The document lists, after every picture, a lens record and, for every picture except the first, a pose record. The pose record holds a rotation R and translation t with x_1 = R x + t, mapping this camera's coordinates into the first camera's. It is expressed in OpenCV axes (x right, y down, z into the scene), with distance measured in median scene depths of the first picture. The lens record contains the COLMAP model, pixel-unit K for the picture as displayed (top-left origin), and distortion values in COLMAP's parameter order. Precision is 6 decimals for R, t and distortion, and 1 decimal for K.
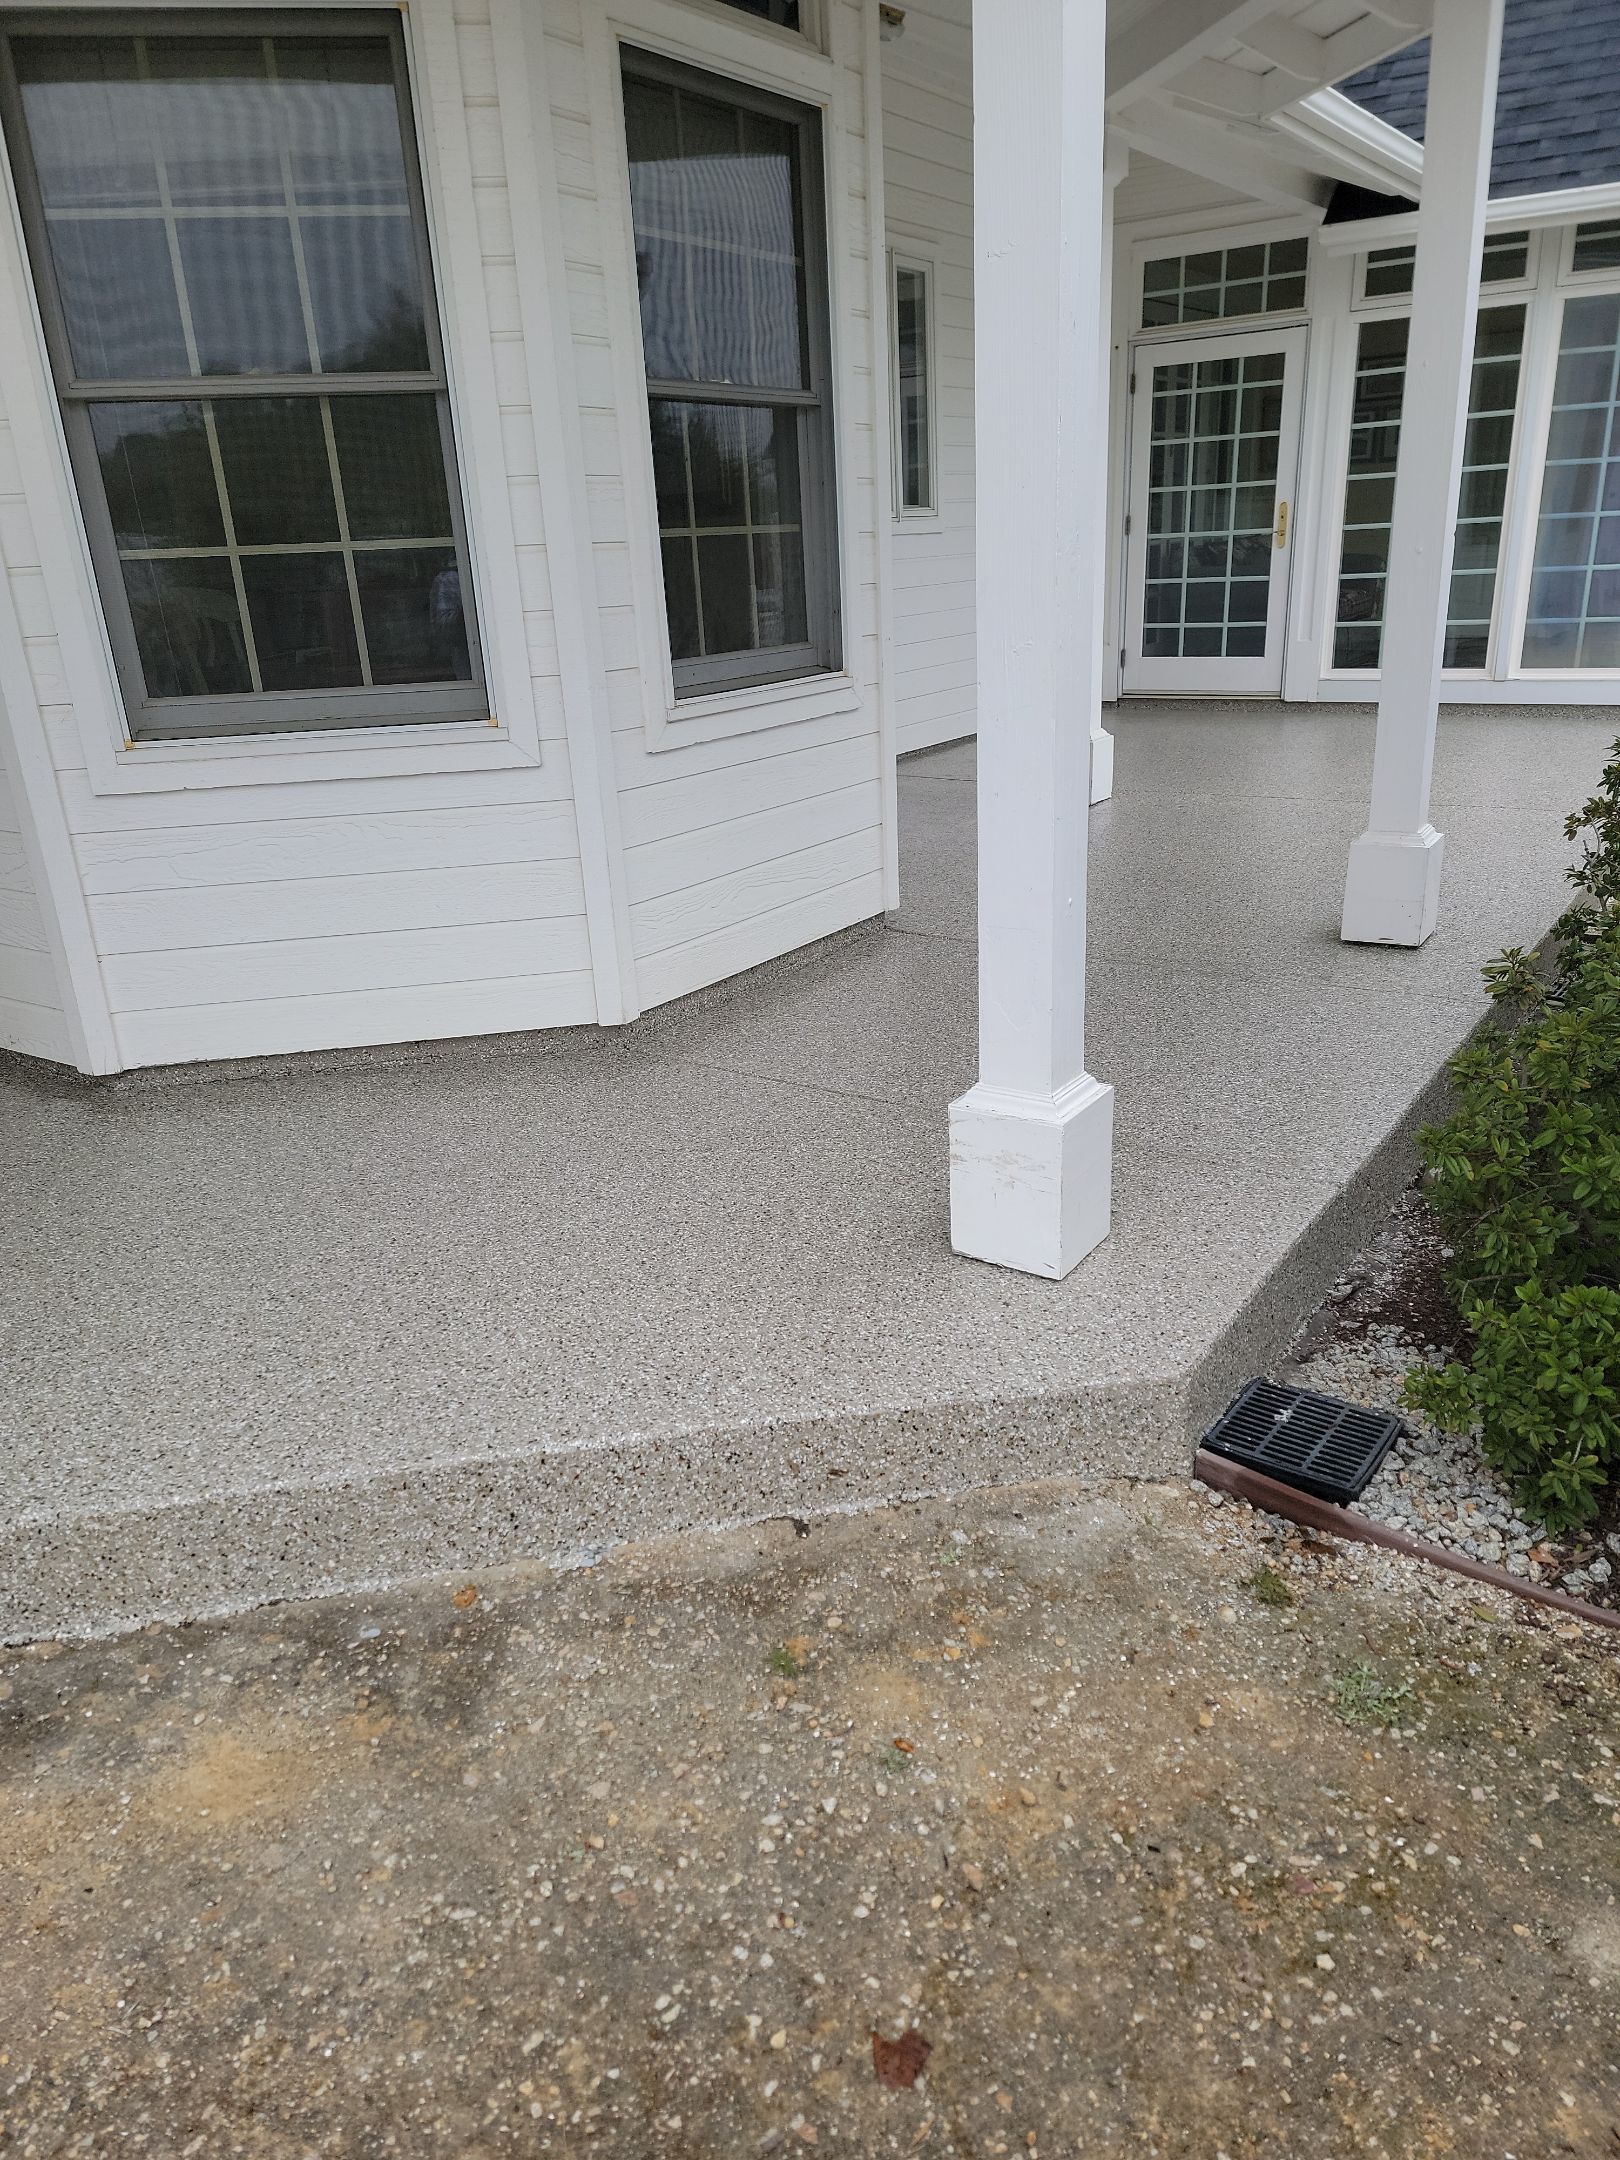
lens RADIAL K [[1504.7, 0, 804.6], [0, 1504.7, 1078.4], [0, 0, 1]] dist [0.088534, -0.073011]
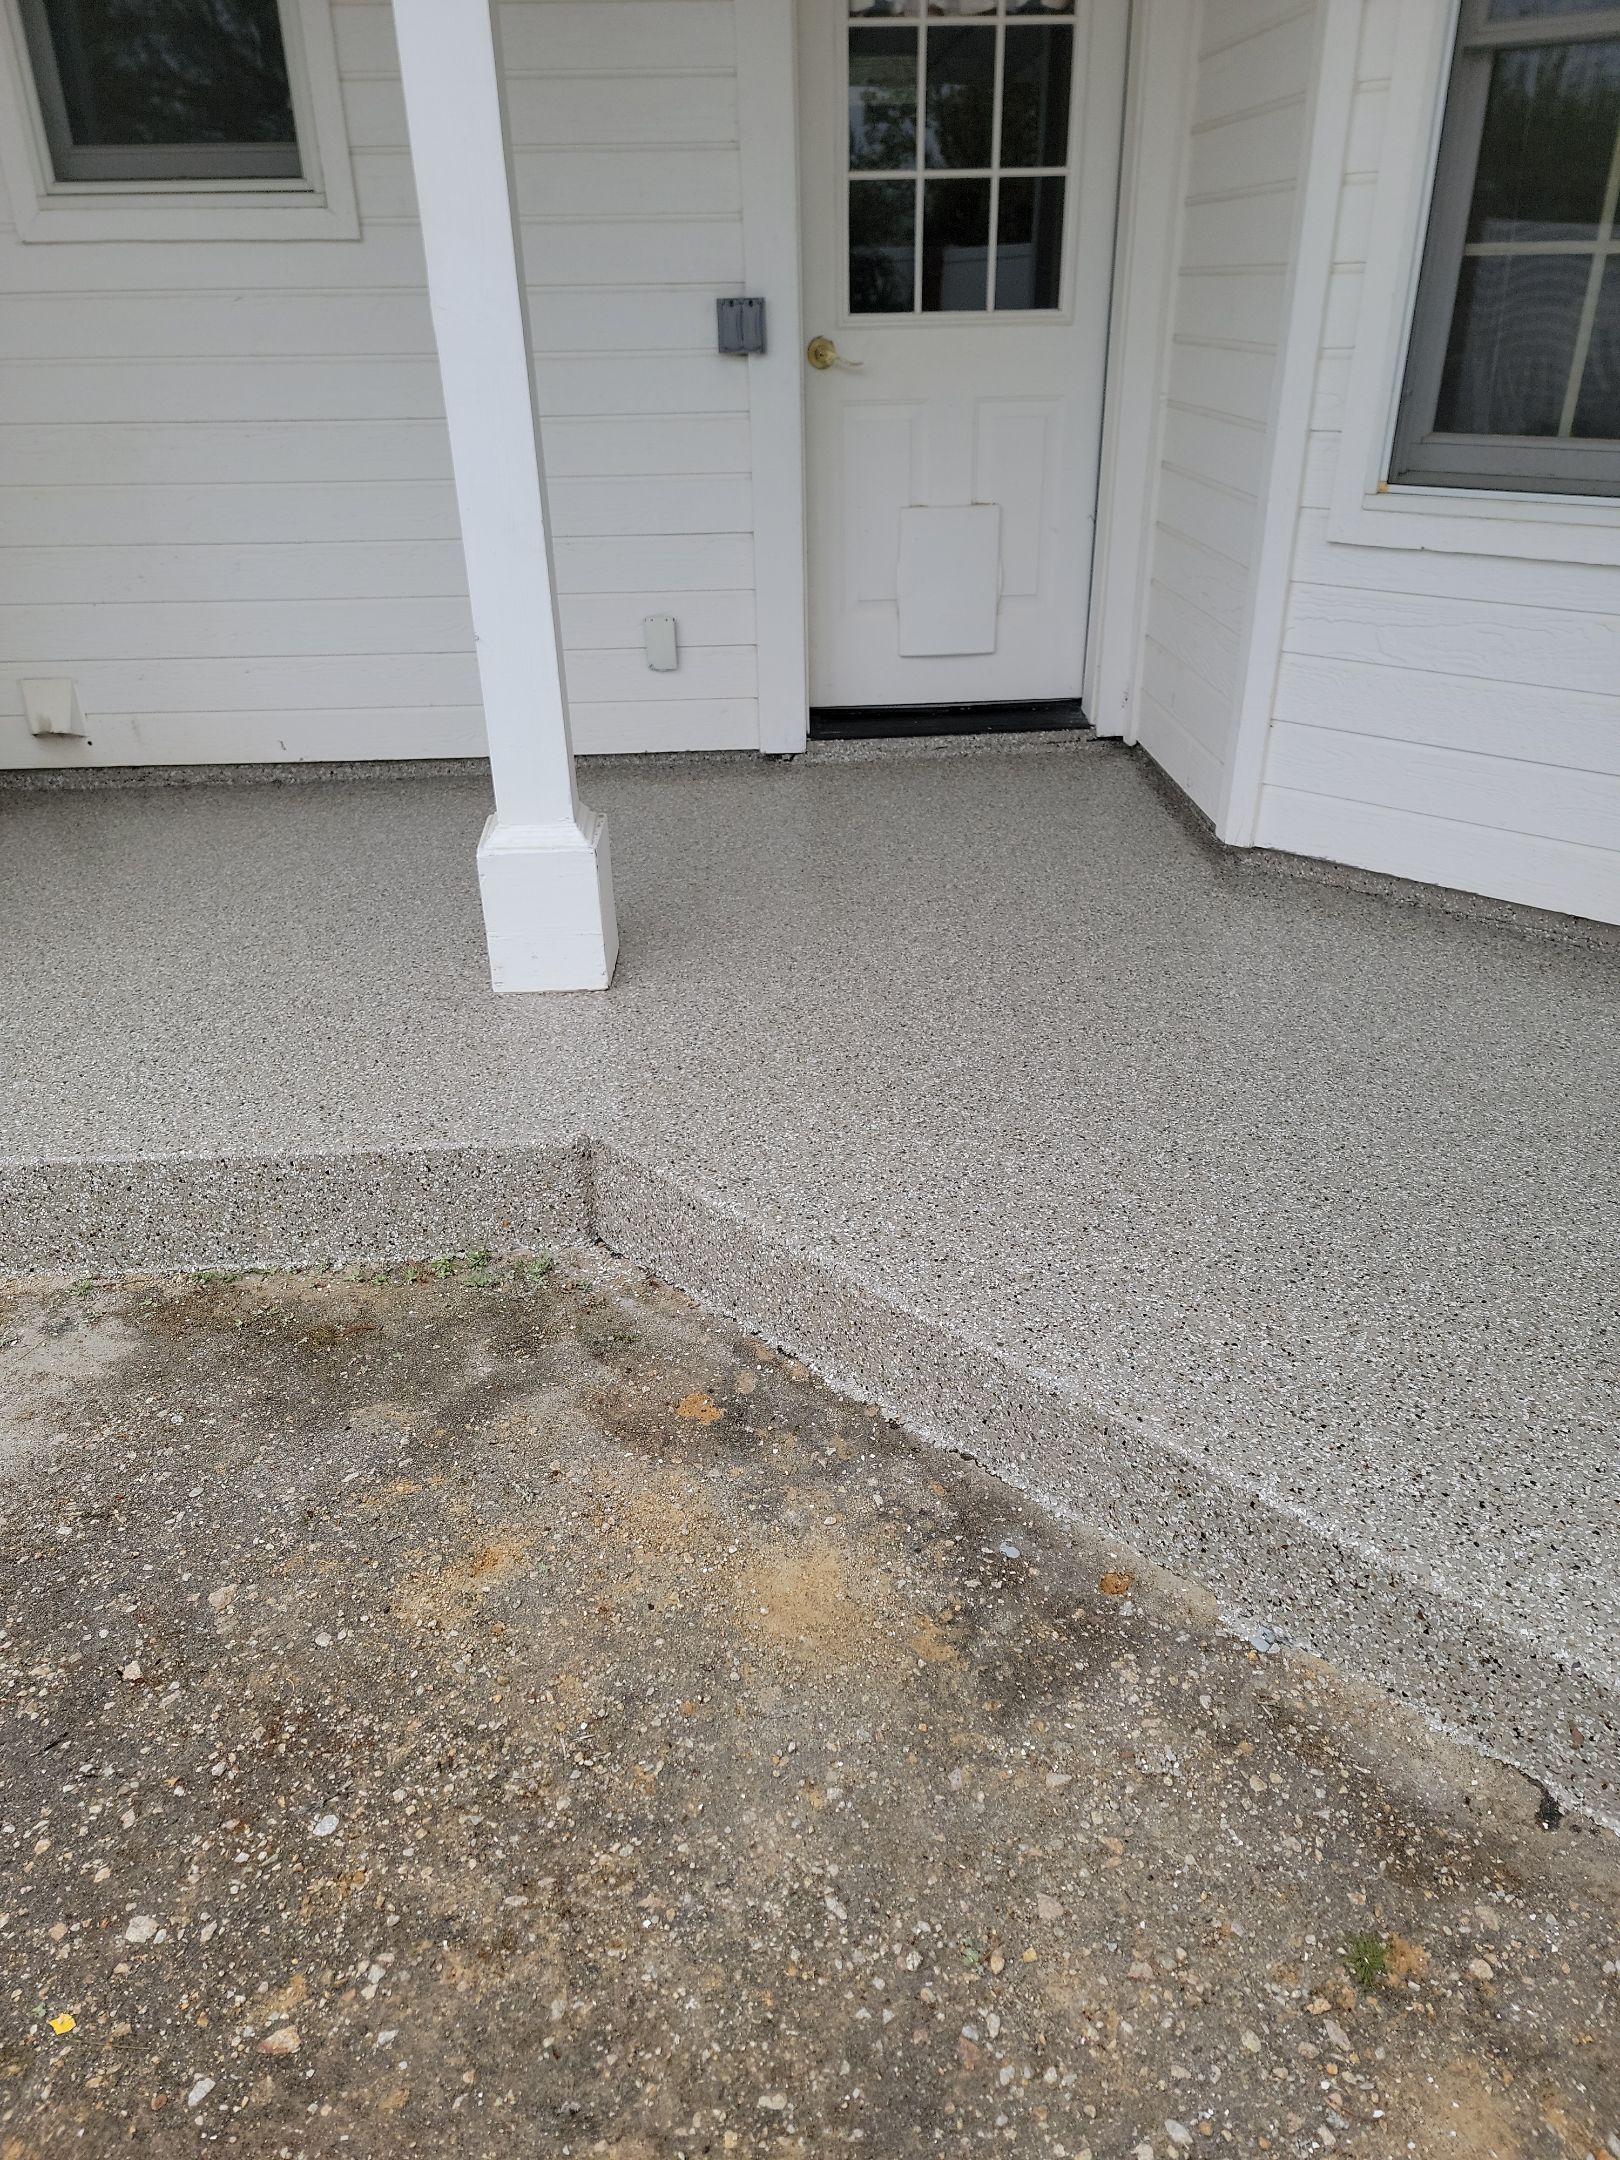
lens RADIAL K [[1504.7, 0, 804.6], [0, 1504.7, 1078.4], [0, 0, 1]] dist [0.088534, -0.073011]
pose [[0.608391, 0.401833, -0.684391, 0.155560], [-0.279650, 0.915581, 0.288977, -0.127278], [0.742735, 0.015579, 0.669404, 0.325799]]
